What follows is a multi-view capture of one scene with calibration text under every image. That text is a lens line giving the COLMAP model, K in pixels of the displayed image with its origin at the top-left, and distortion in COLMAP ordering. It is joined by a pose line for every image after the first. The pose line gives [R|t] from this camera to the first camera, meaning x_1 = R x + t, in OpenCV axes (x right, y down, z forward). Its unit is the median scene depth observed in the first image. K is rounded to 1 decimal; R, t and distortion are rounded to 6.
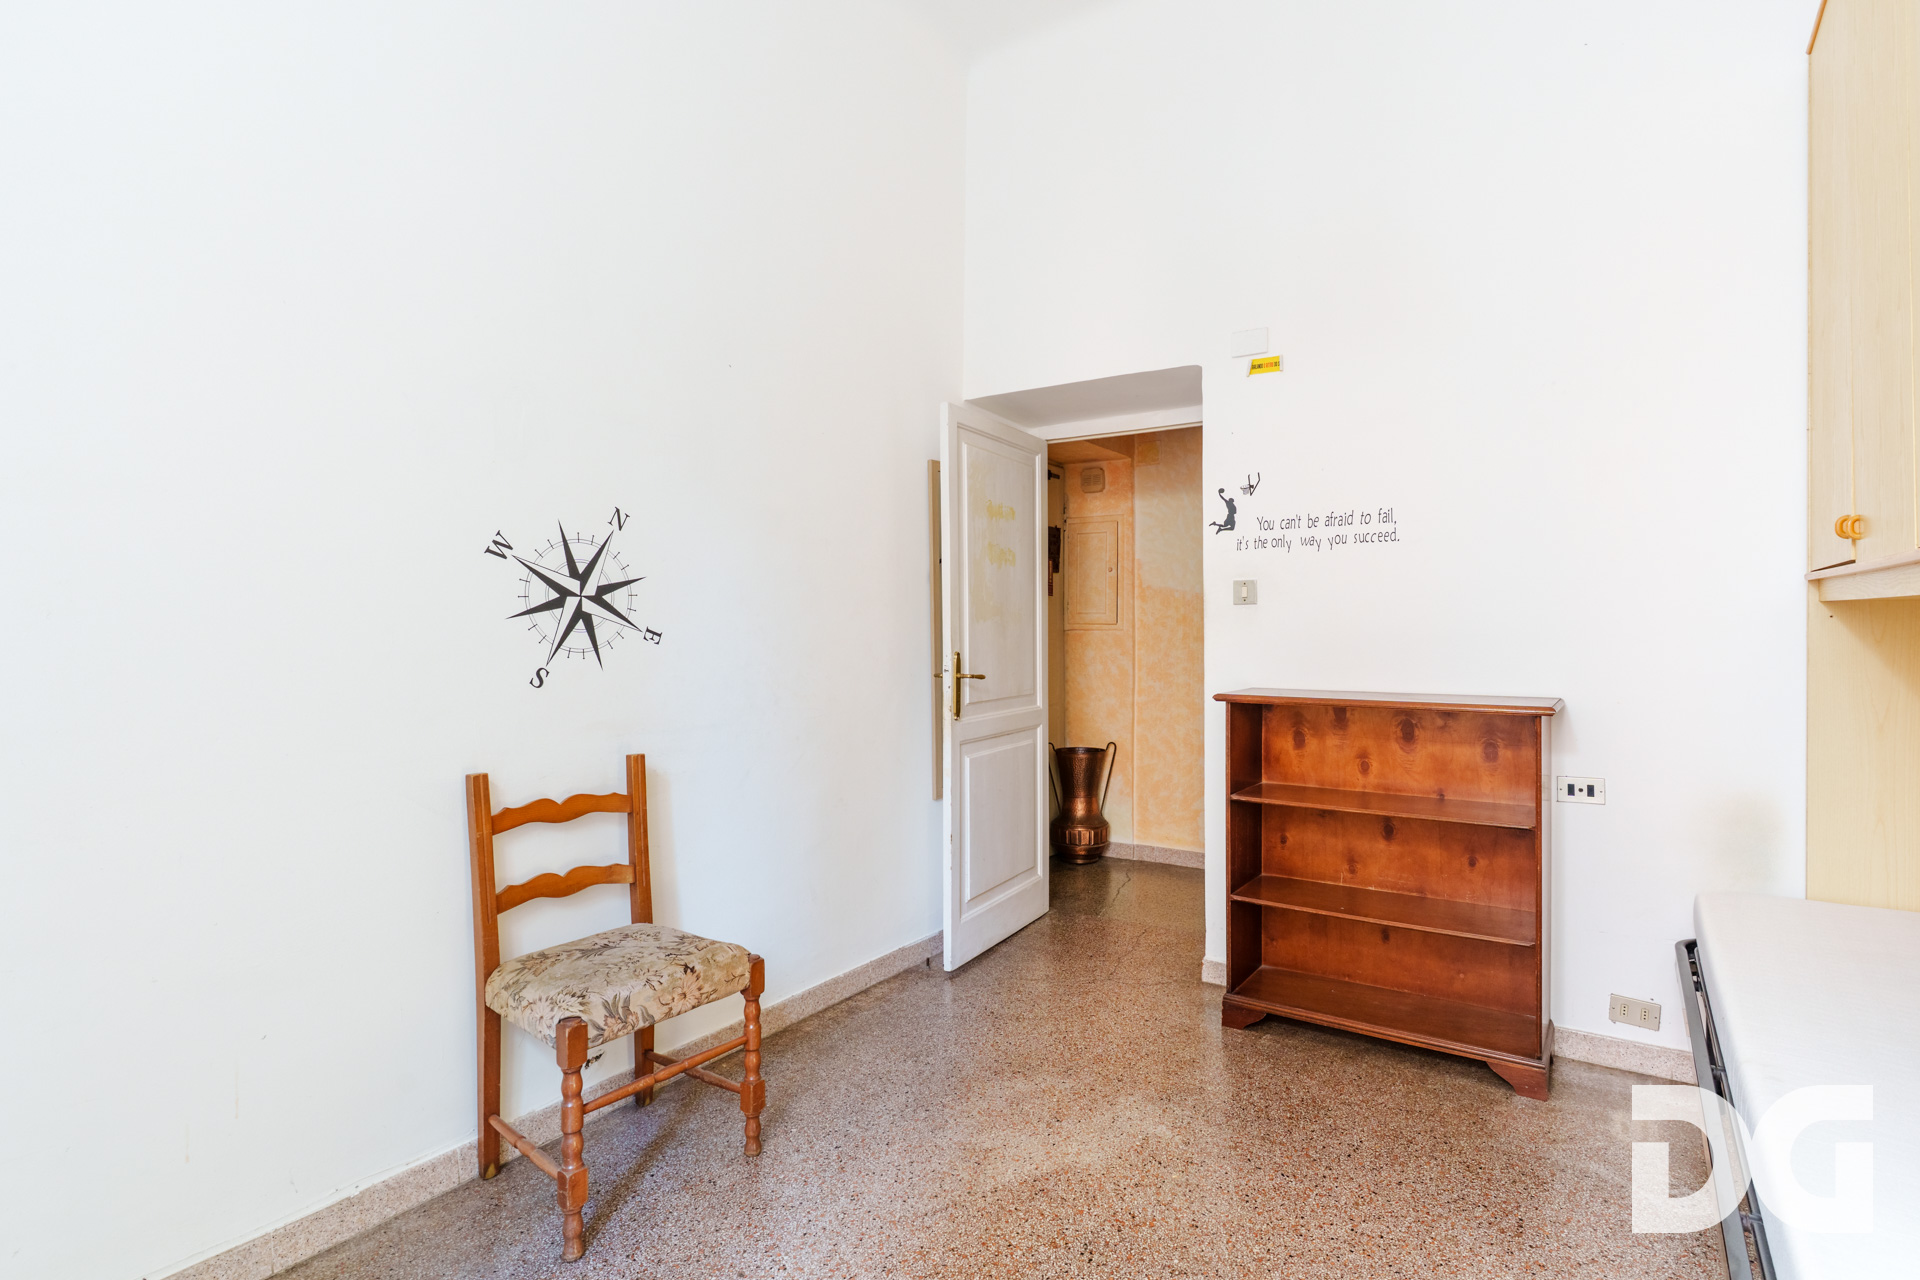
lens RADIAL K [[953.5, 0, 1003.2], [0, 953.5, 636.2], [0, 0, 1]] dist [0.002486, 0.000242]
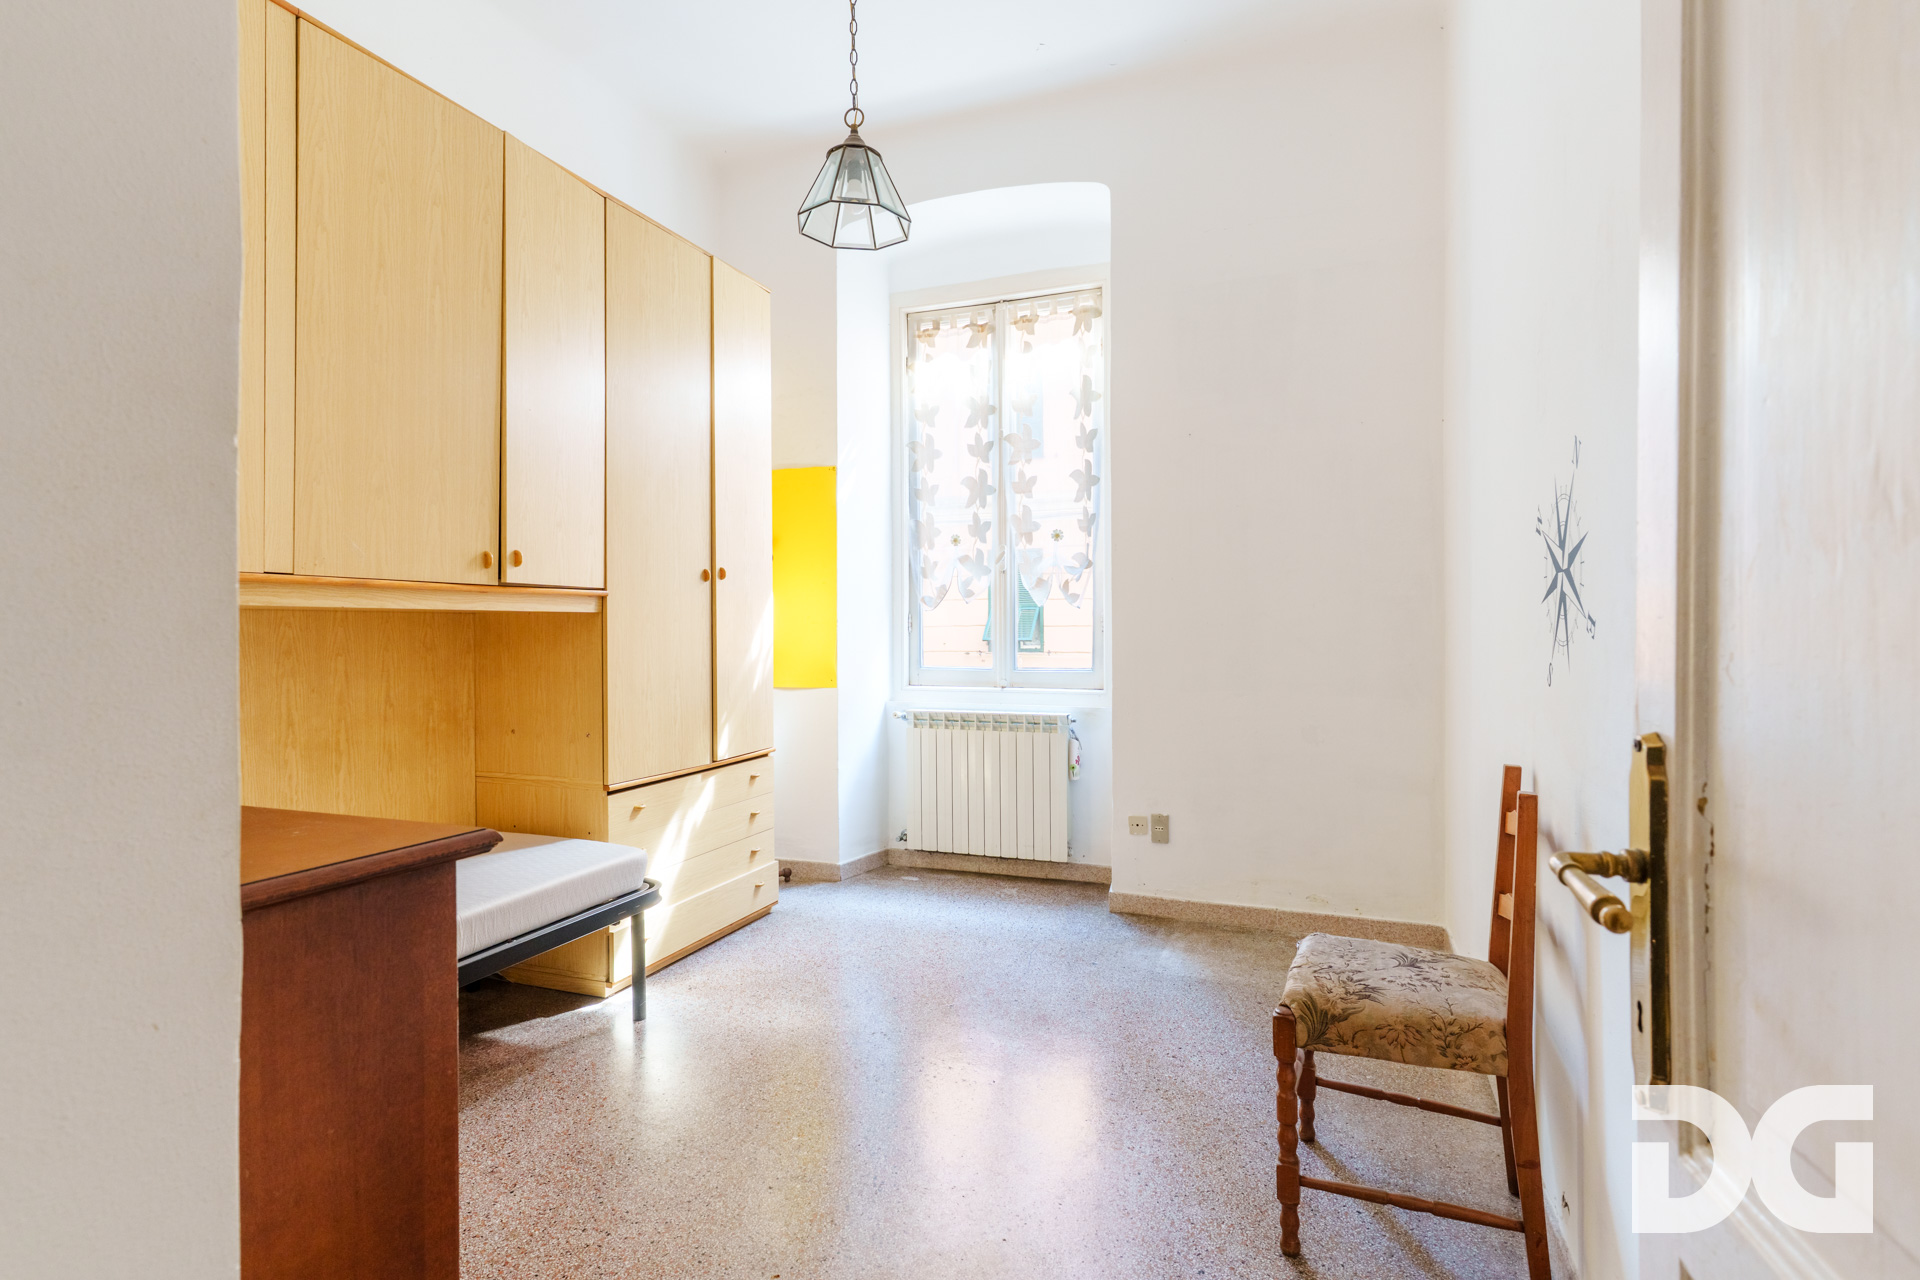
lens RADIAL K [[924.0, 0, 967.5], [0, 924.0, 623.4], [0, 0, 1]] dist [0.001398, 0.000358]
pose [[-0.980651, 0.011527, -0.195424, 0.121900], [0.010858, 0.999931, 0.004495, -0.006686], [0.195462, 0.002286, -0.980709, 1.298849]]
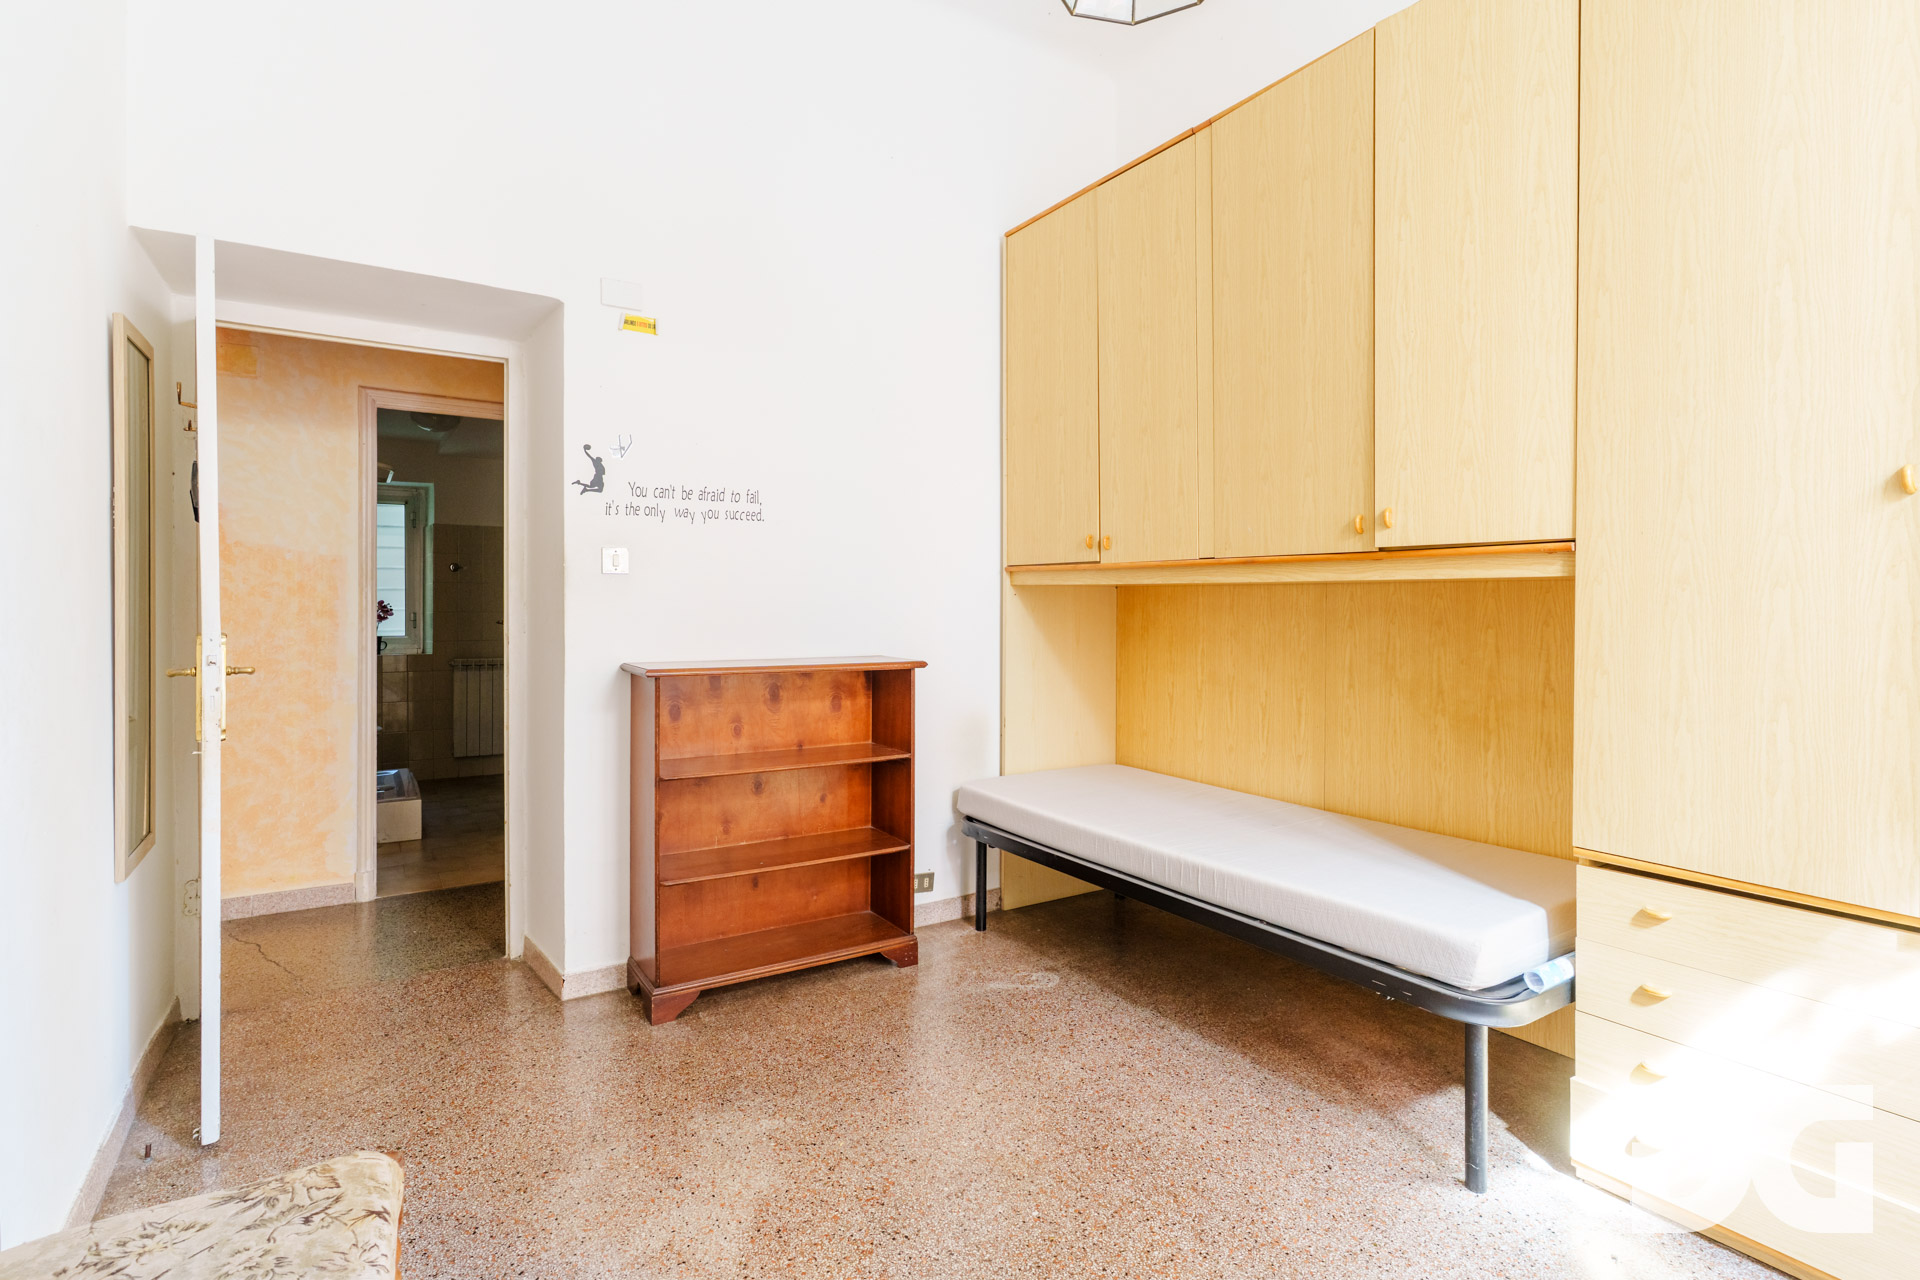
lens RADIAL K [[953.7, 0, 959.2], [0, 953.7, 605.8], [0, 0, 1]] dist [-0.000439, -0.000198]
pose [[0.415202, 0.001913, 0.909727, -0.482115], [0.004500, 0.999981, -0.004156, 0.003331], [-0.909718, 0.005820, 0.415185, 0.330317]]
